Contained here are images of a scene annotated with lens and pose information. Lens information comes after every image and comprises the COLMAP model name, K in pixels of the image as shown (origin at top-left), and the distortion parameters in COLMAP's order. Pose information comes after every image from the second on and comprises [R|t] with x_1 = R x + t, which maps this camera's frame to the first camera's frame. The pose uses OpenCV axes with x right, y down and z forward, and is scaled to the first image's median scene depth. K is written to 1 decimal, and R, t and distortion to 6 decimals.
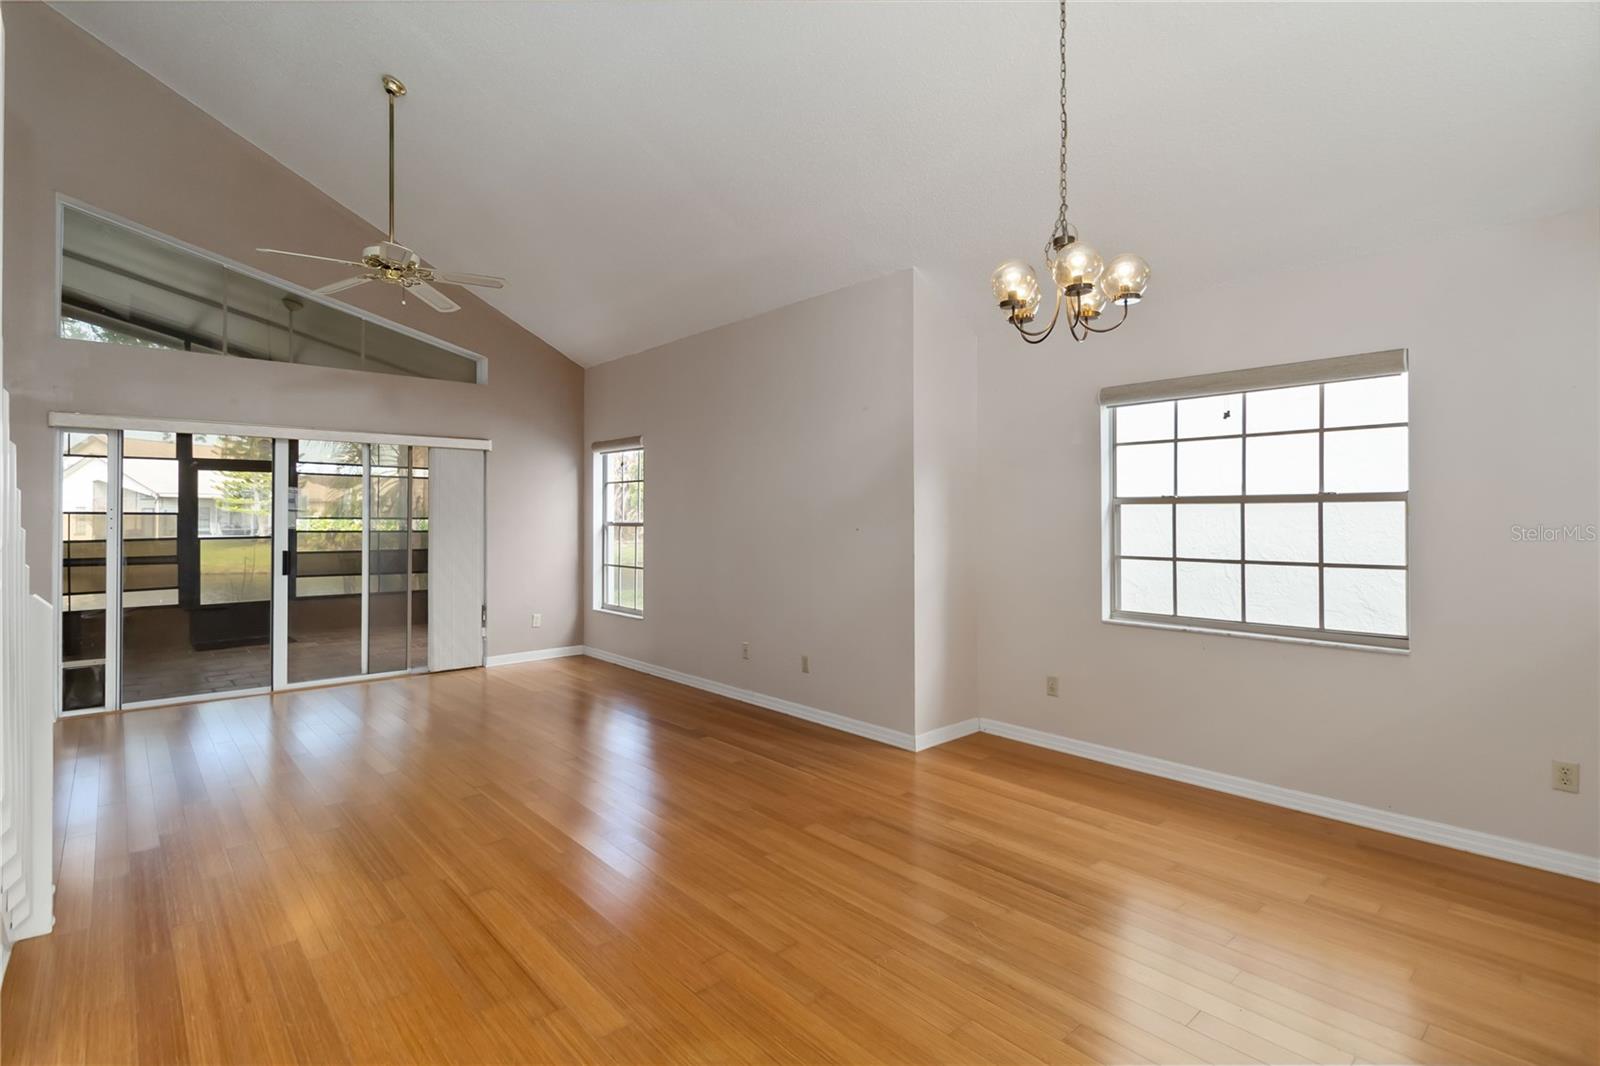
lens RADIAL K [[765.3, 0, 794.9], [0, 765.3, 515.8], [0, 0, 1]] dist [-0.000949, -0.000128]
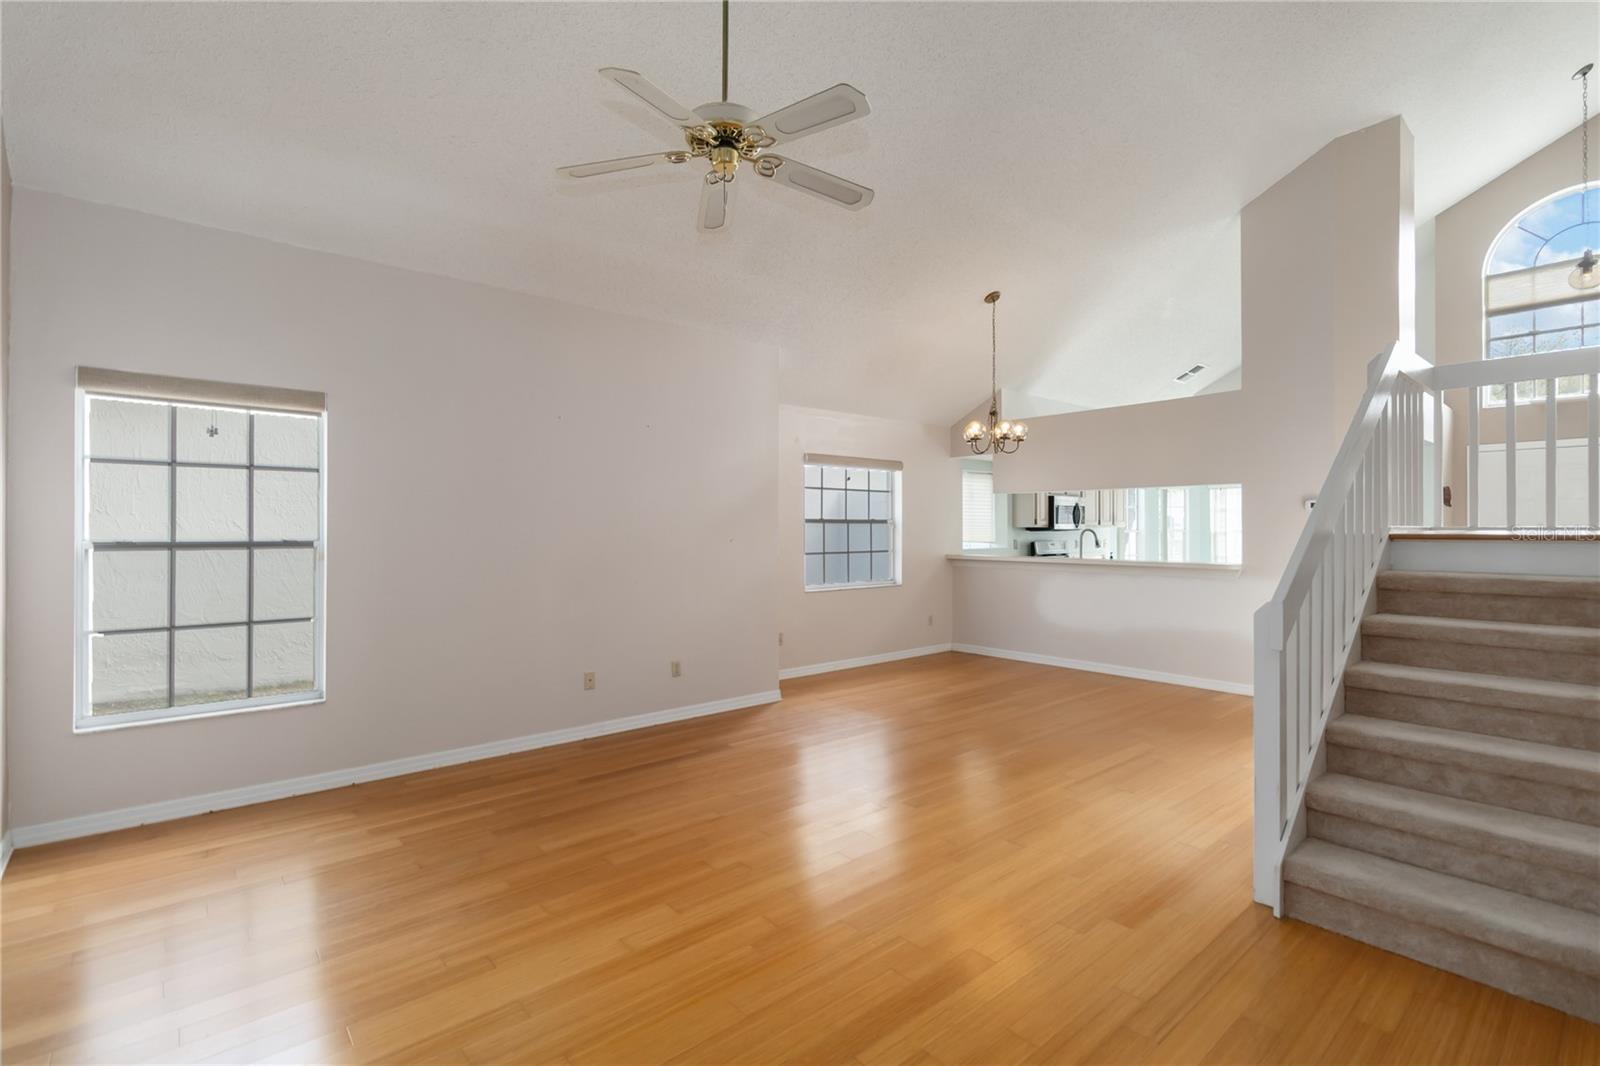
lens RADIAL K [[739.2, 0, 795.7], [0, 739.2, 529.4], [0, 0, 1]] dist [-0.001923, -0.000157]
pose [[0.033542, 0.002302, 0.999435, -1.168095], [0.006428, 0.999976, -0.002519, 0.001860], [-0.999417, 0.006509, 0.033526, 0.917946]]
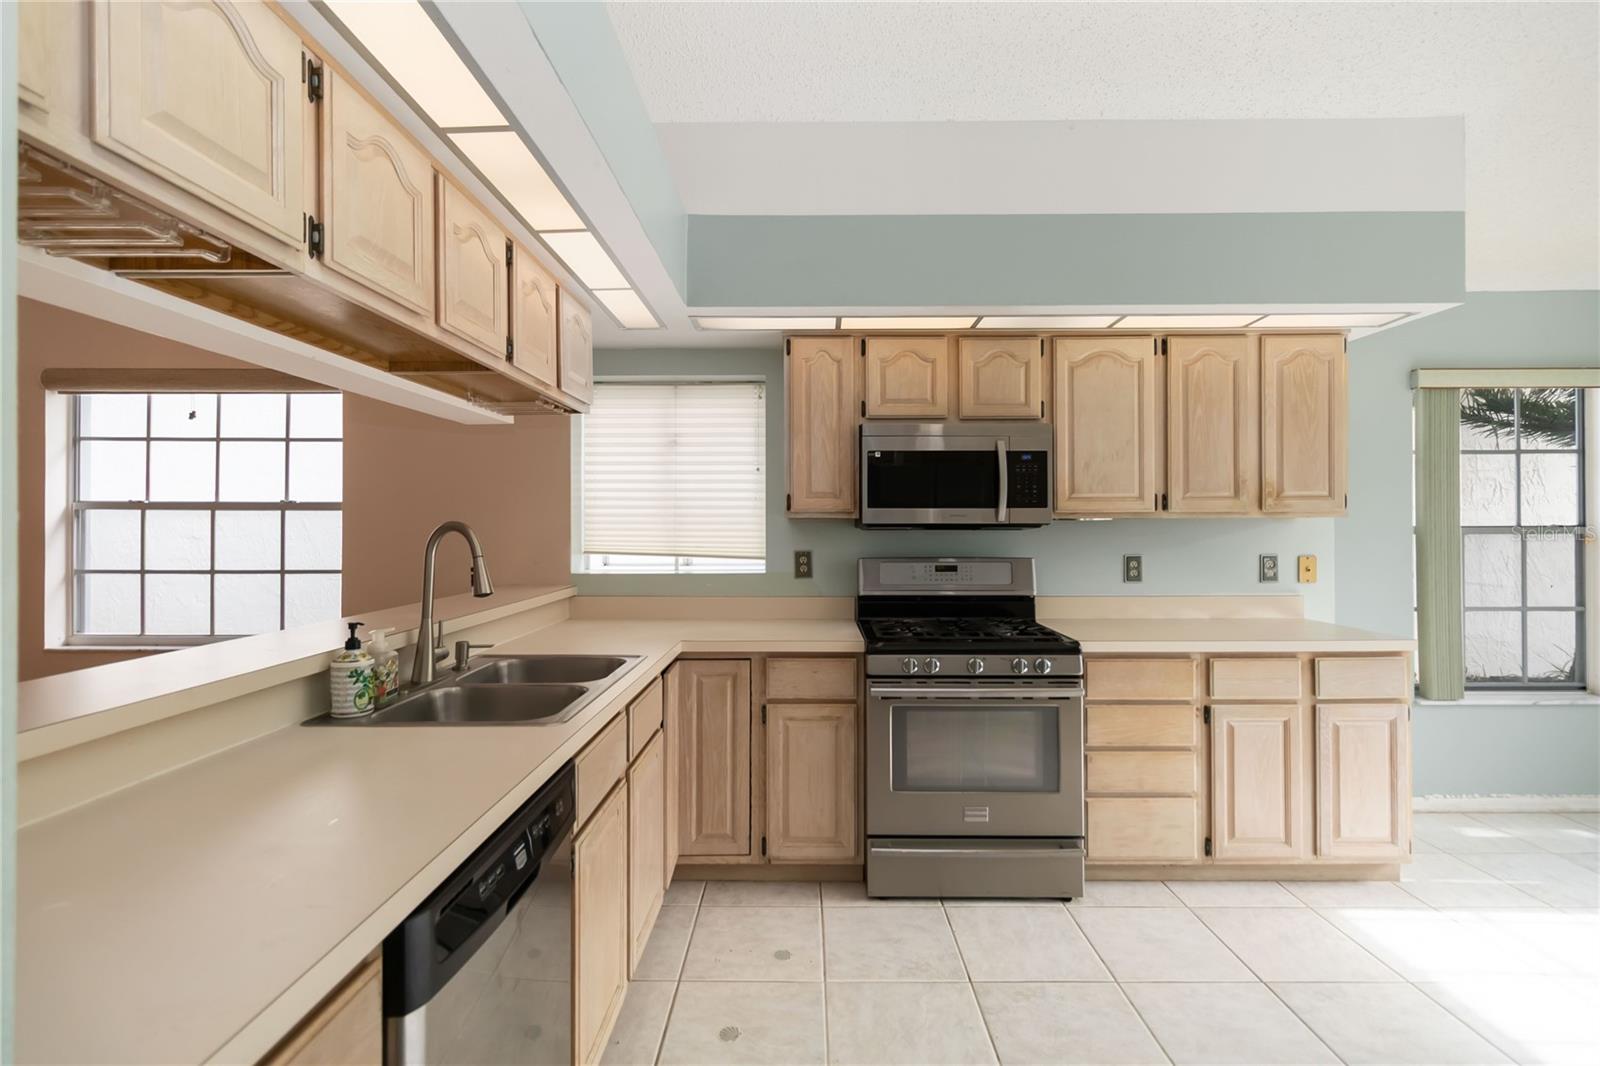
lens RADIAL K [[739.2, 0, 804.8], [0, 739.2, 517.9], [0, 0, 1]] dist [-0.001923, -0.000157]
pose [[0.671495, 0.008076, 0.740965, 0.348735], [-0.002890, 0.999962, -0.008280, -0.001280], [-0.741004, 0.003419, 0.671492, -0.136584]]
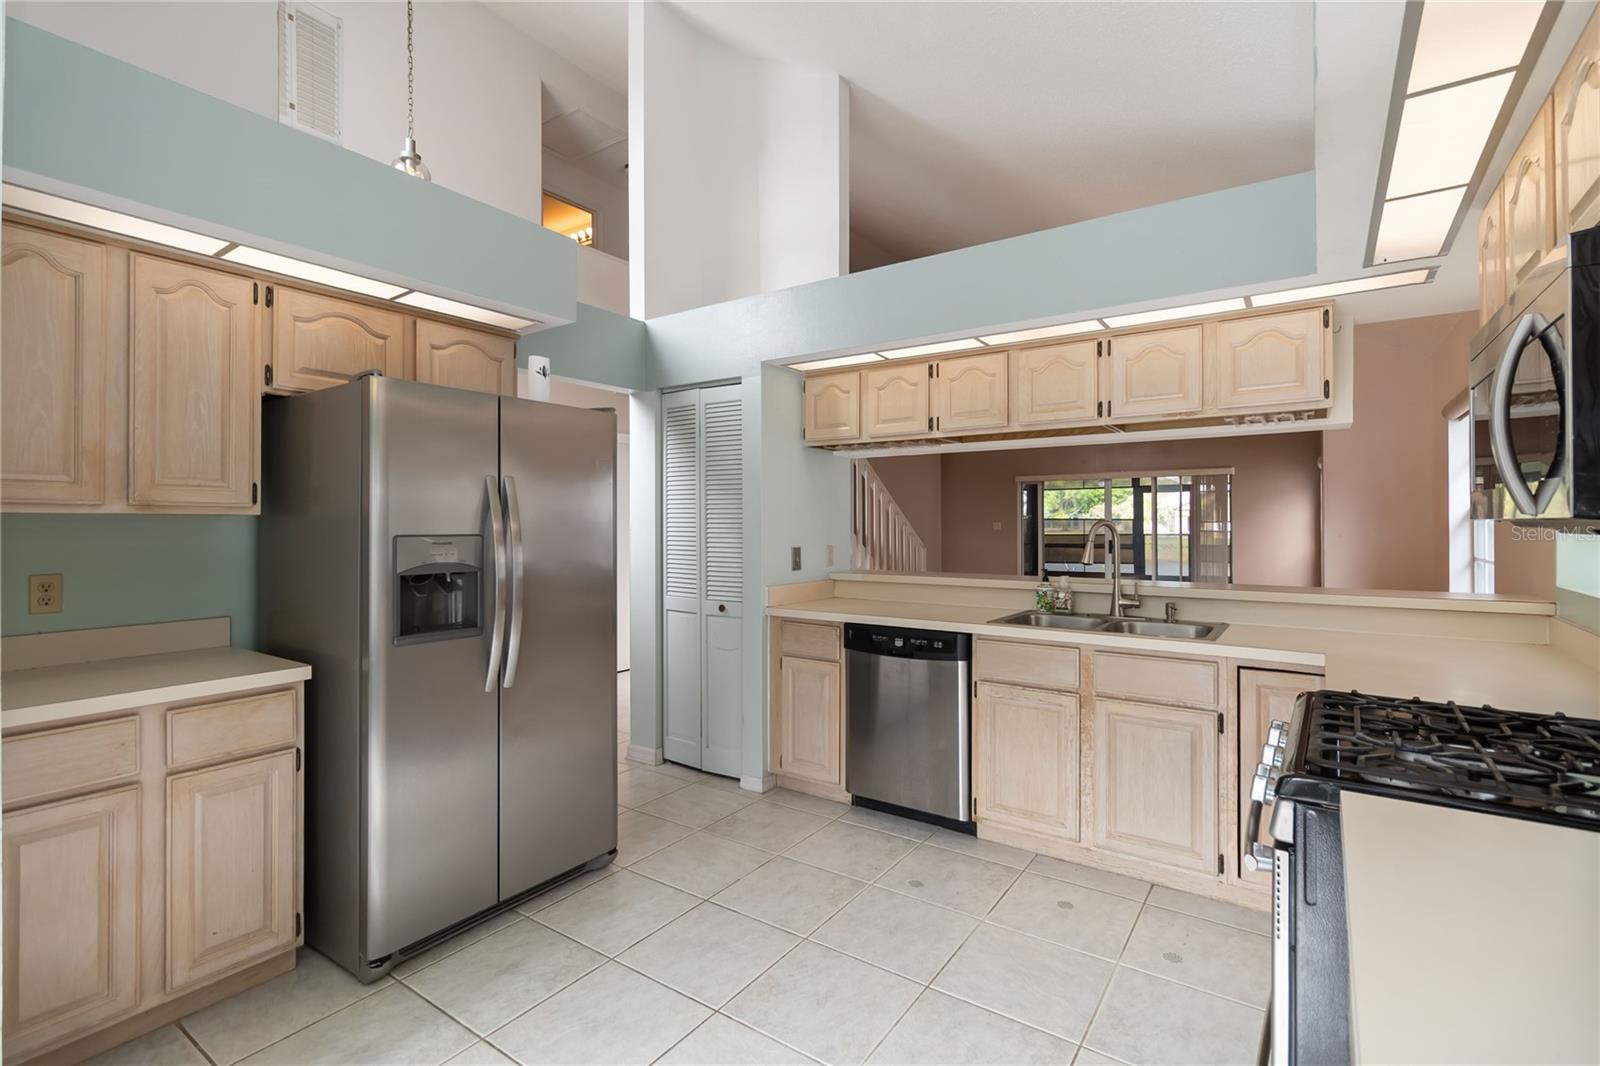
lens RADIAL K [[739.2, 0, 798.3], [0, 739.2, 521.4], [0, 0, 1]] dist [-0.001923, -0.000157]
pose [[0.217338, -0.000127, -0.976096, 1.192033], [0.002497, 0.999997, 0.000426, -0.001974], [0.976093, -0.002530, 0.217337, -0.138856]]
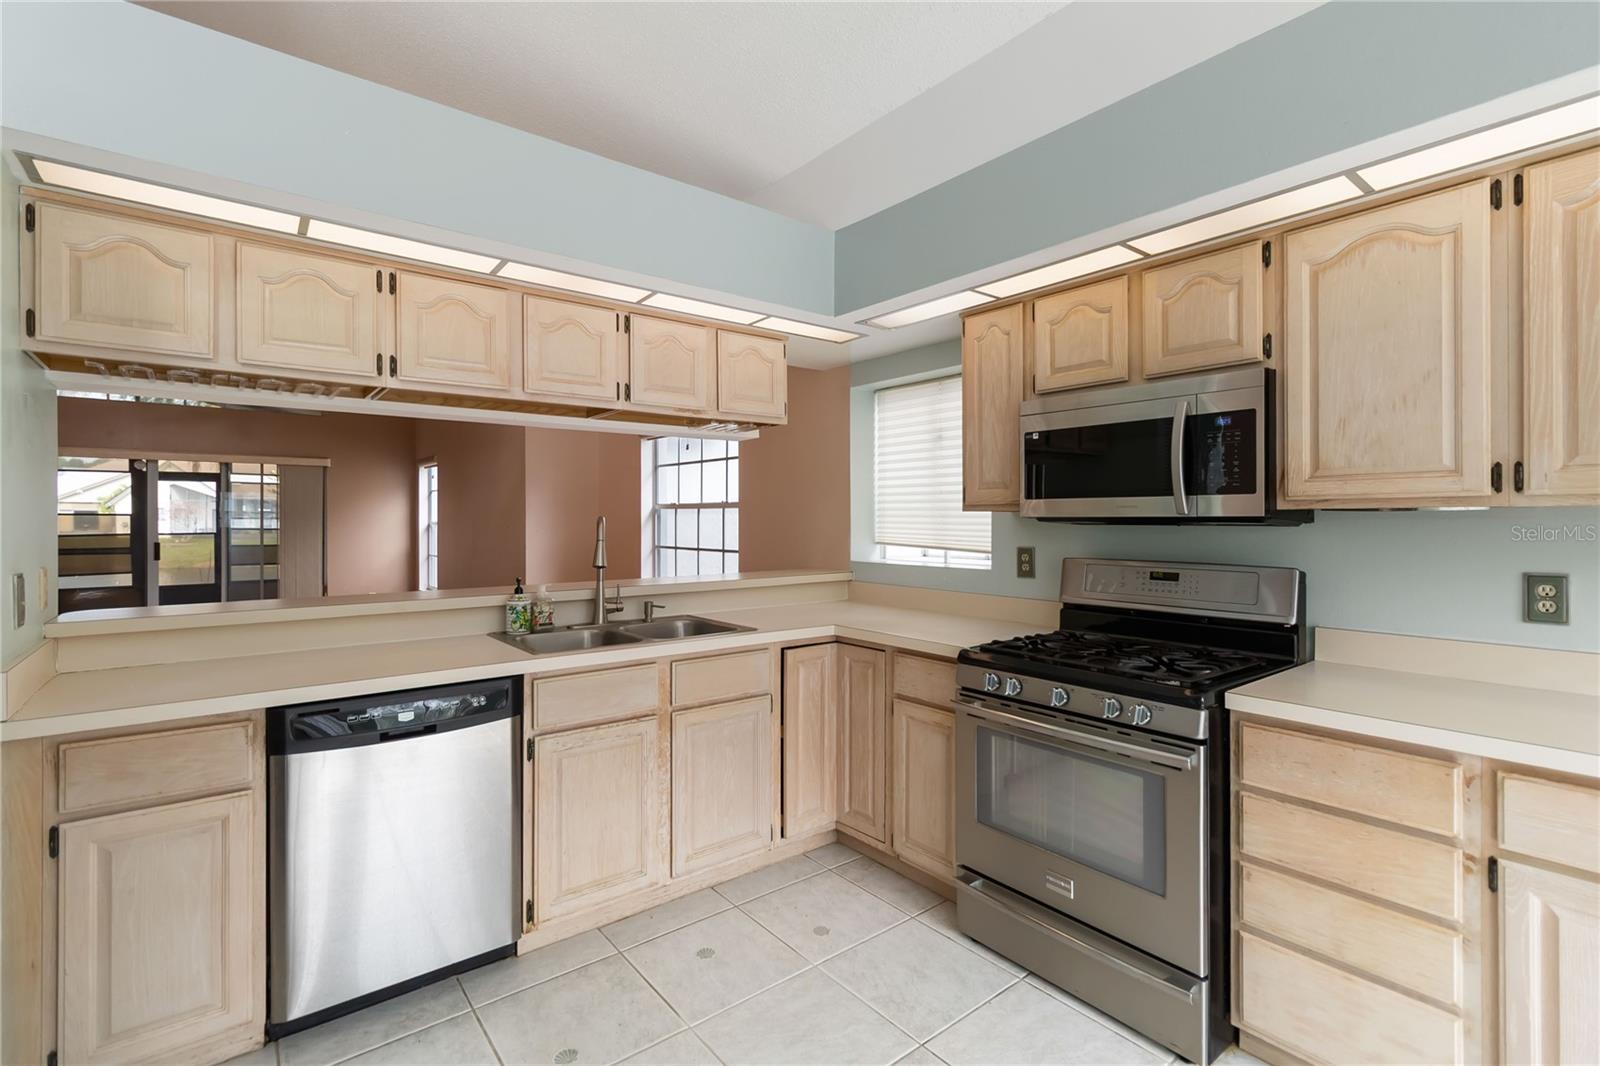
lens RADIAL K [[739.2, 0, 807.4], [0, 739.2, 518.9], [0, 0, 1]] dist [-0.001923, -0.000157]
pose [[0.998309, 0.000912, -0.058126, 0.757034], [-0.000689, 0.999992, 0.003860, -0.002499], [0.058129, -0.003813, 0.998302, -0.320050]]
